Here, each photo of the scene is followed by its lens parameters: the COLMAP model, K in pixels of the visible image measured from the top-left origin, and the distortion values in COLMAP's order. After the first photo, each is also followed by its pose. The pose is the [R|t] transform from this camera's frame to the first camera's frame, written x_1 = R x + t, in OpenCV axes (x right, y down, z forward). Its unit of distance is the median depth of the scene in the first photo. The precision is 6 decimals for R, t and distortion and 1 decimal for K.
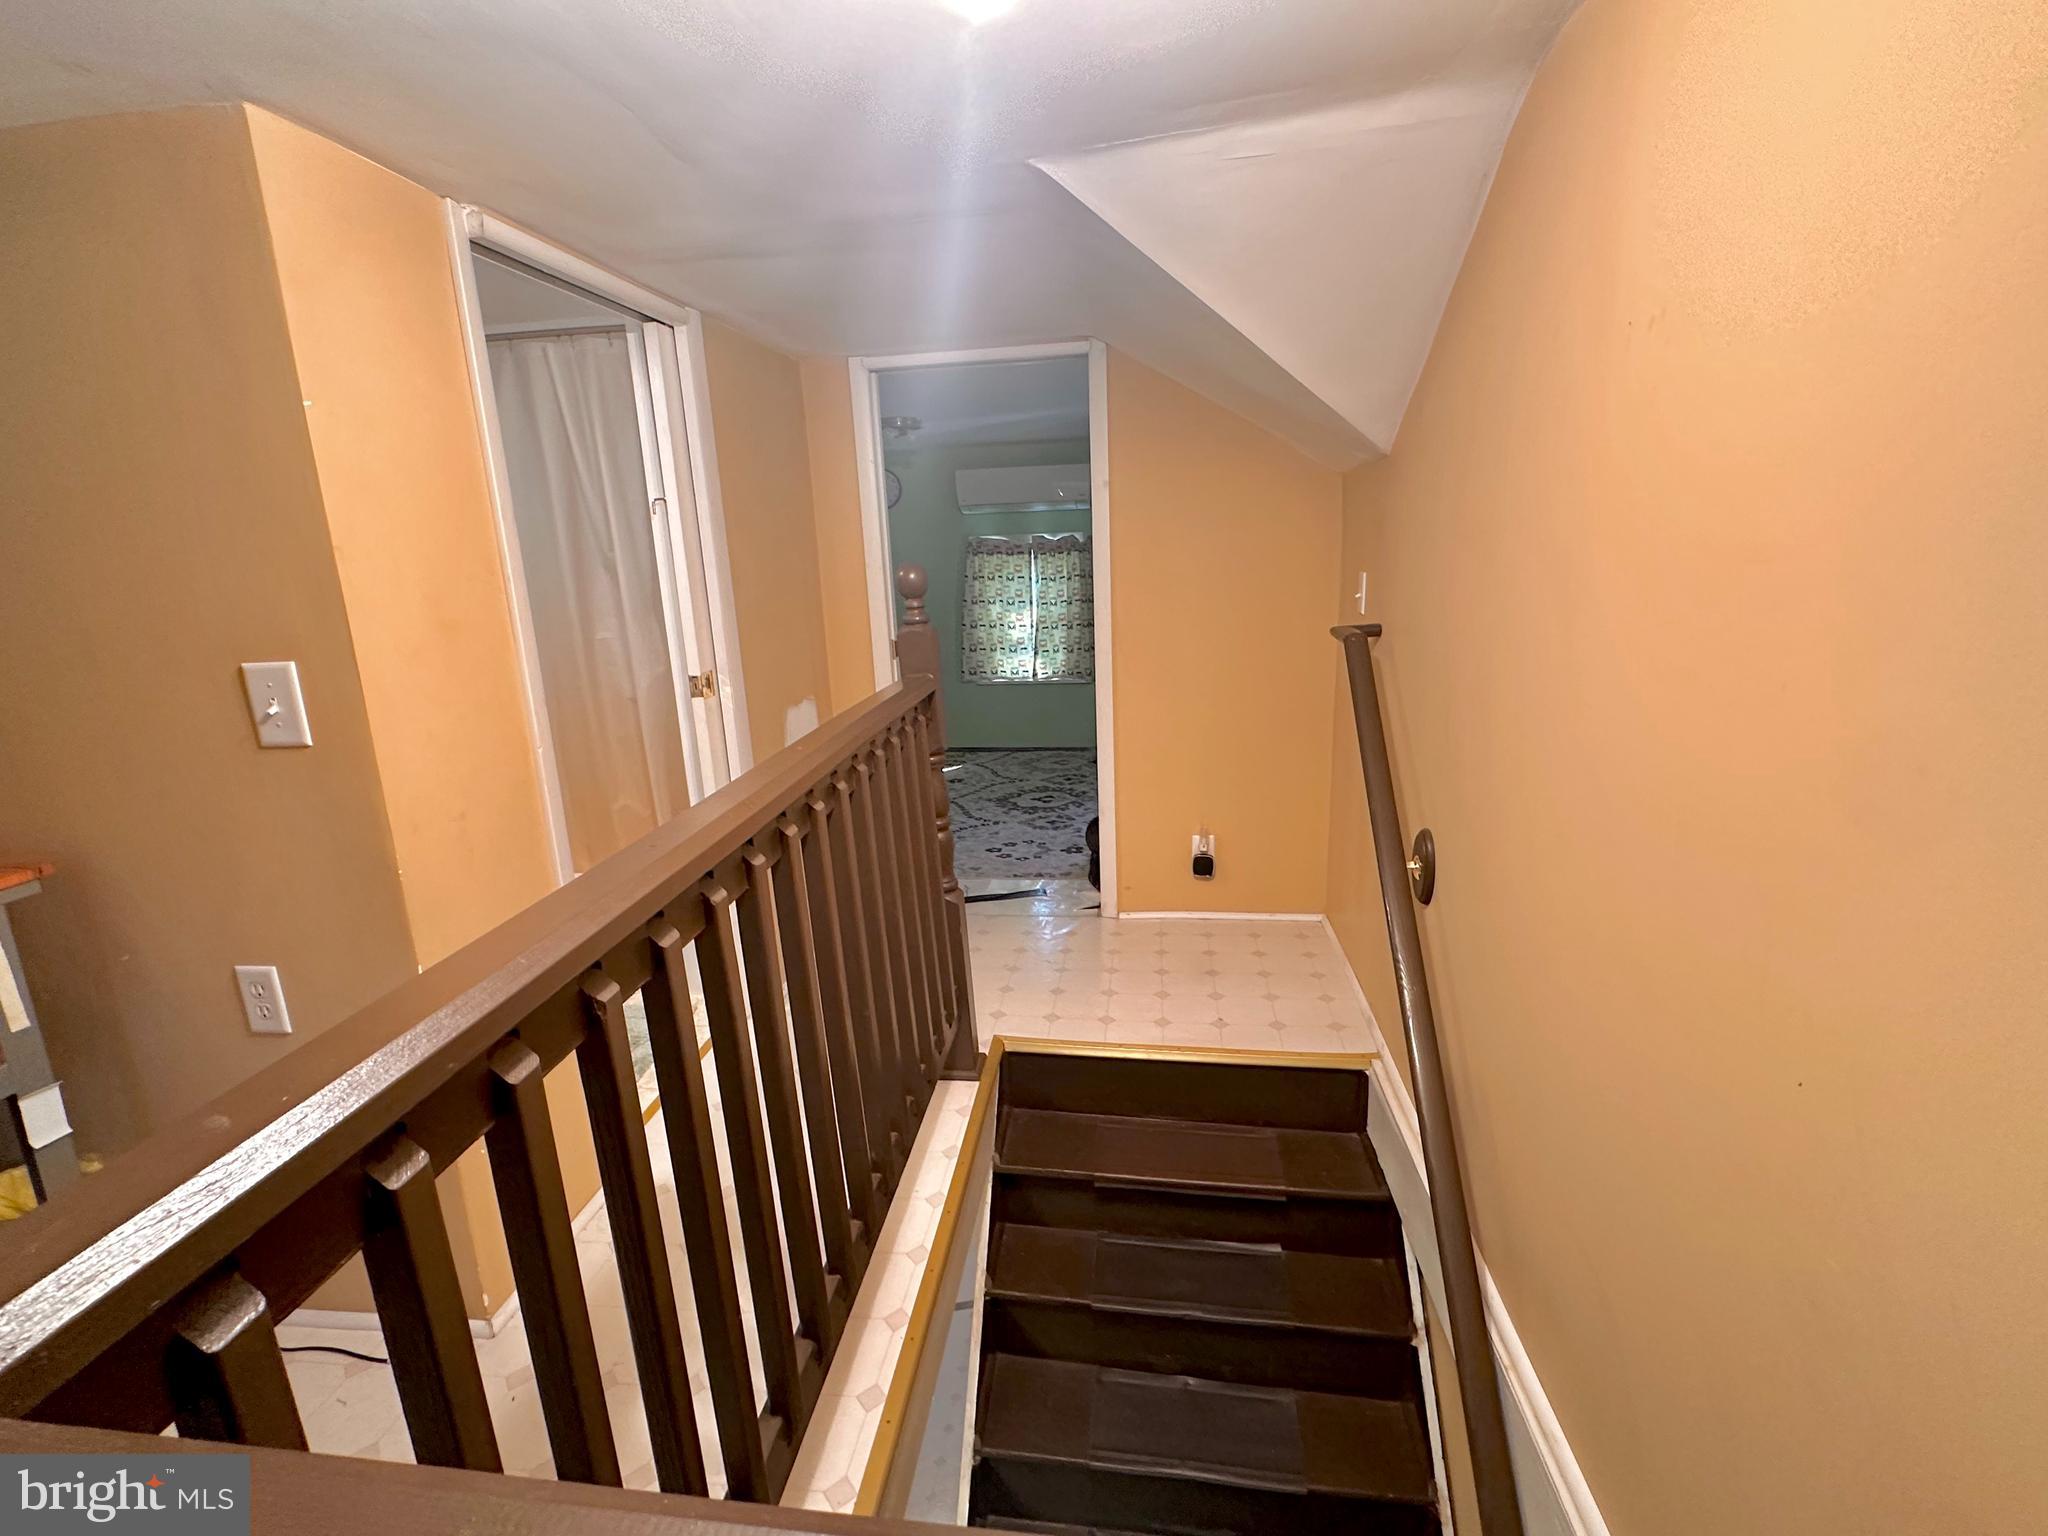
lens RADIAL K [[944.4, 0, 1029.6], [0, 944.4, 773.3], [0, 0, 1]] dist [-0.001525, 0.000415]
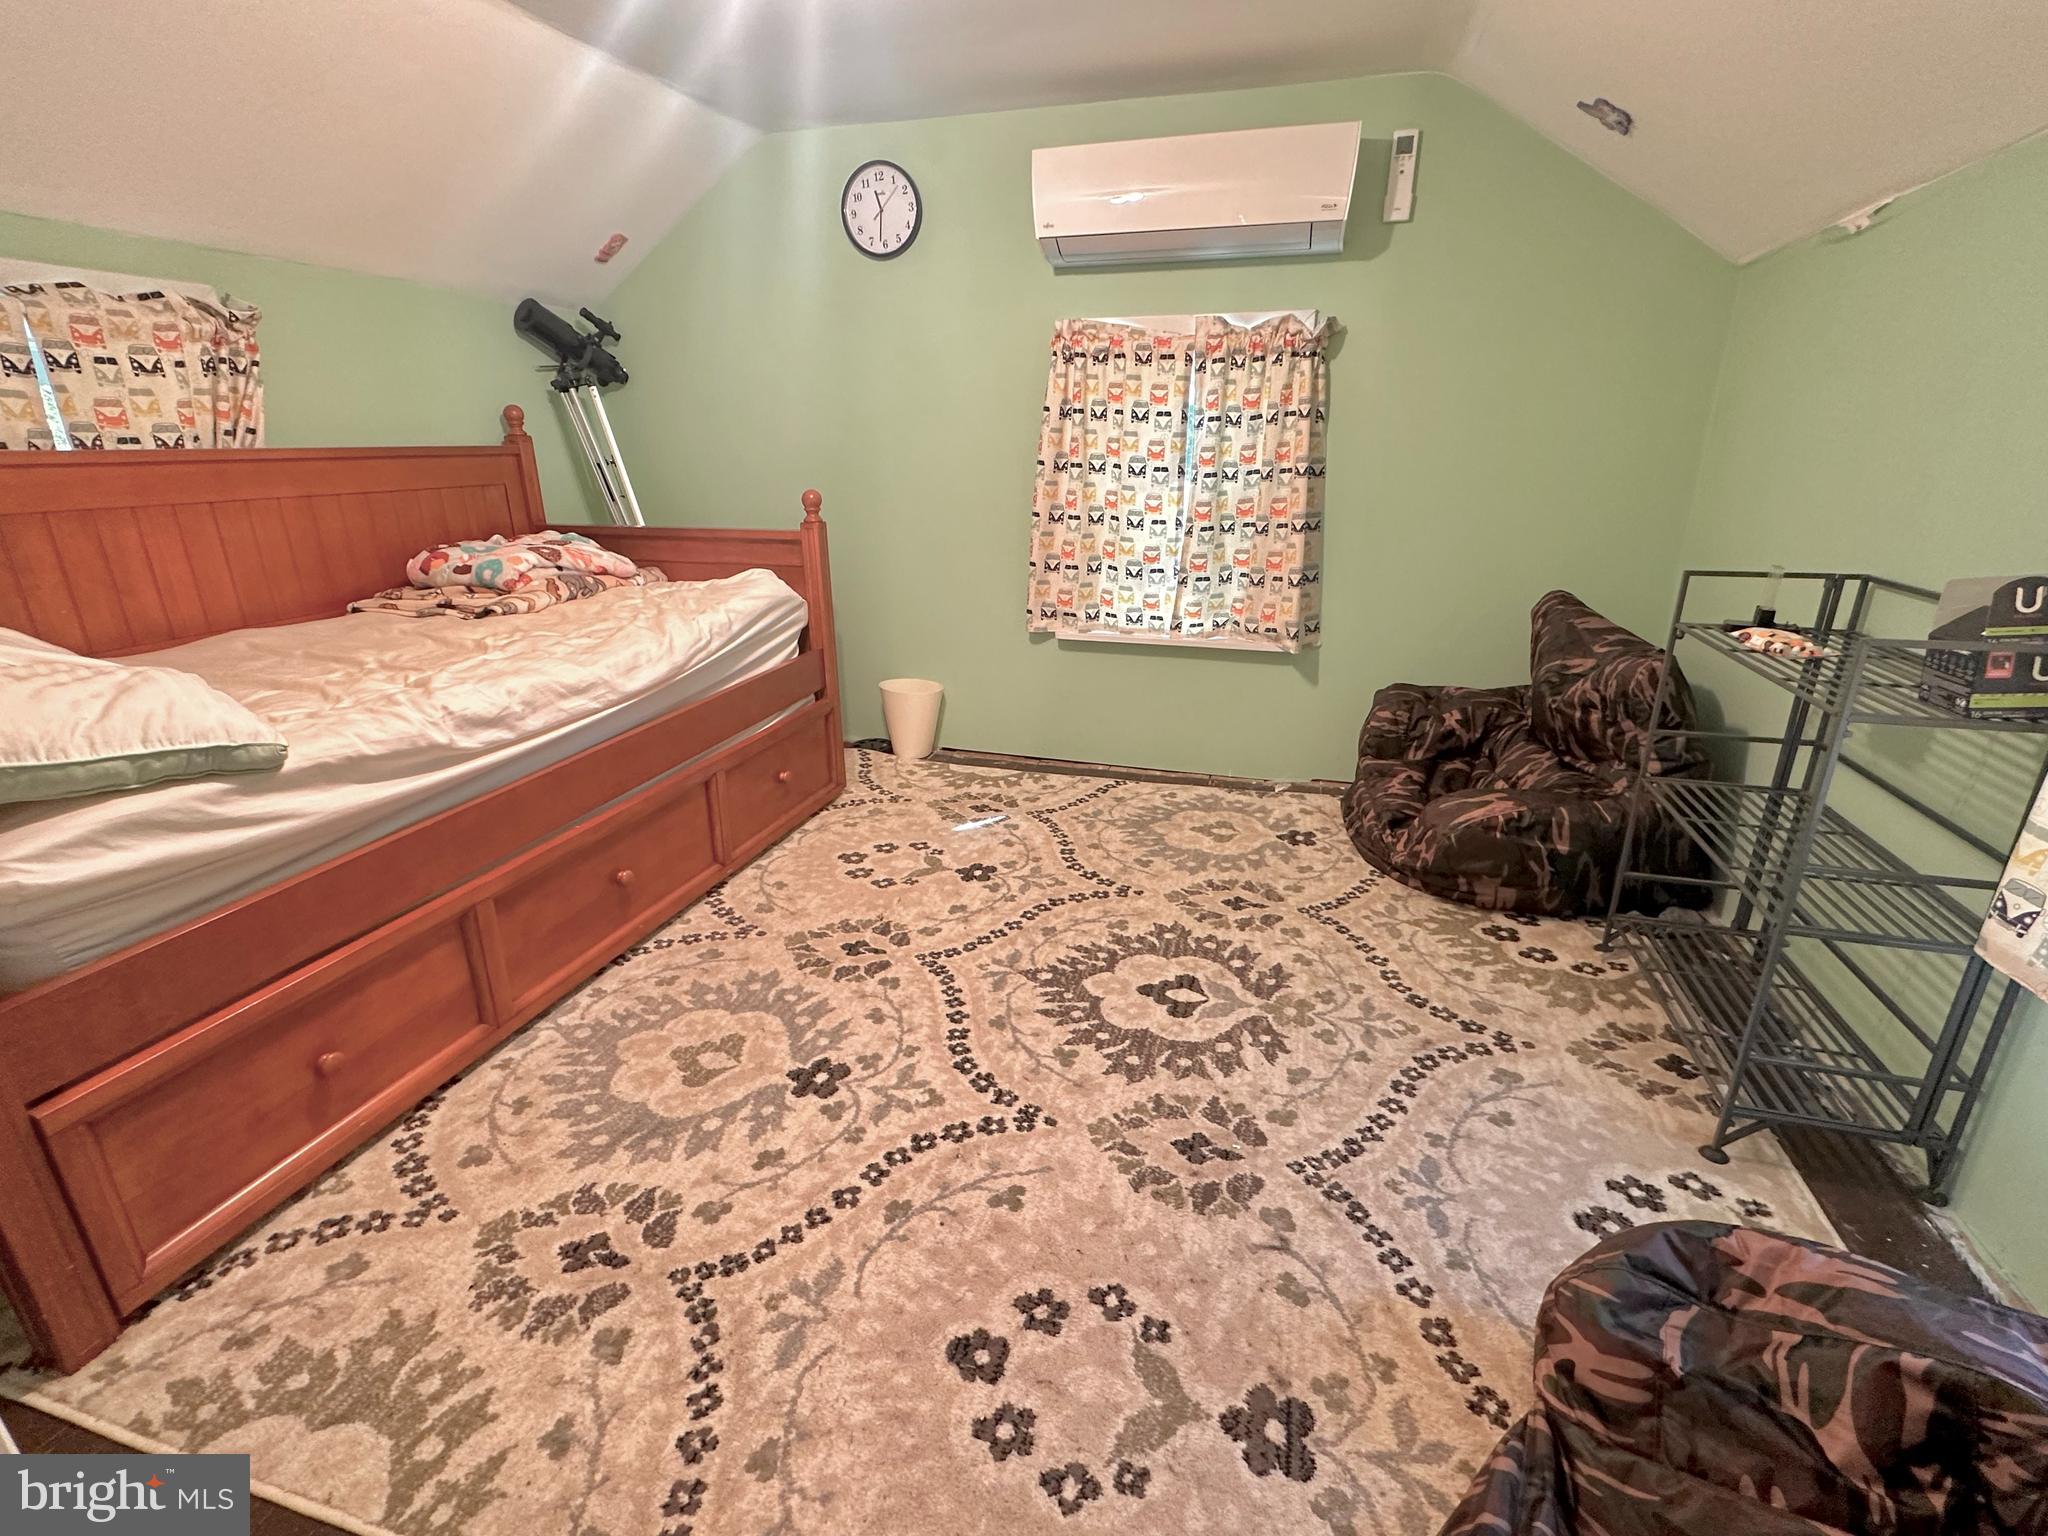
lens RADIAL K [[944.4, 0, 1022.7], [0, 944.4, 764.6], [0, 0, 1]] dist [-0.001525, 0.000415]
pose [[0.987614, 0.084384, -0.132283, -0.002294], [-0.069226, 0.990918, 0.115276, -0.100639], [0.140809, -0.104691, 0.984486, 0.602638]]
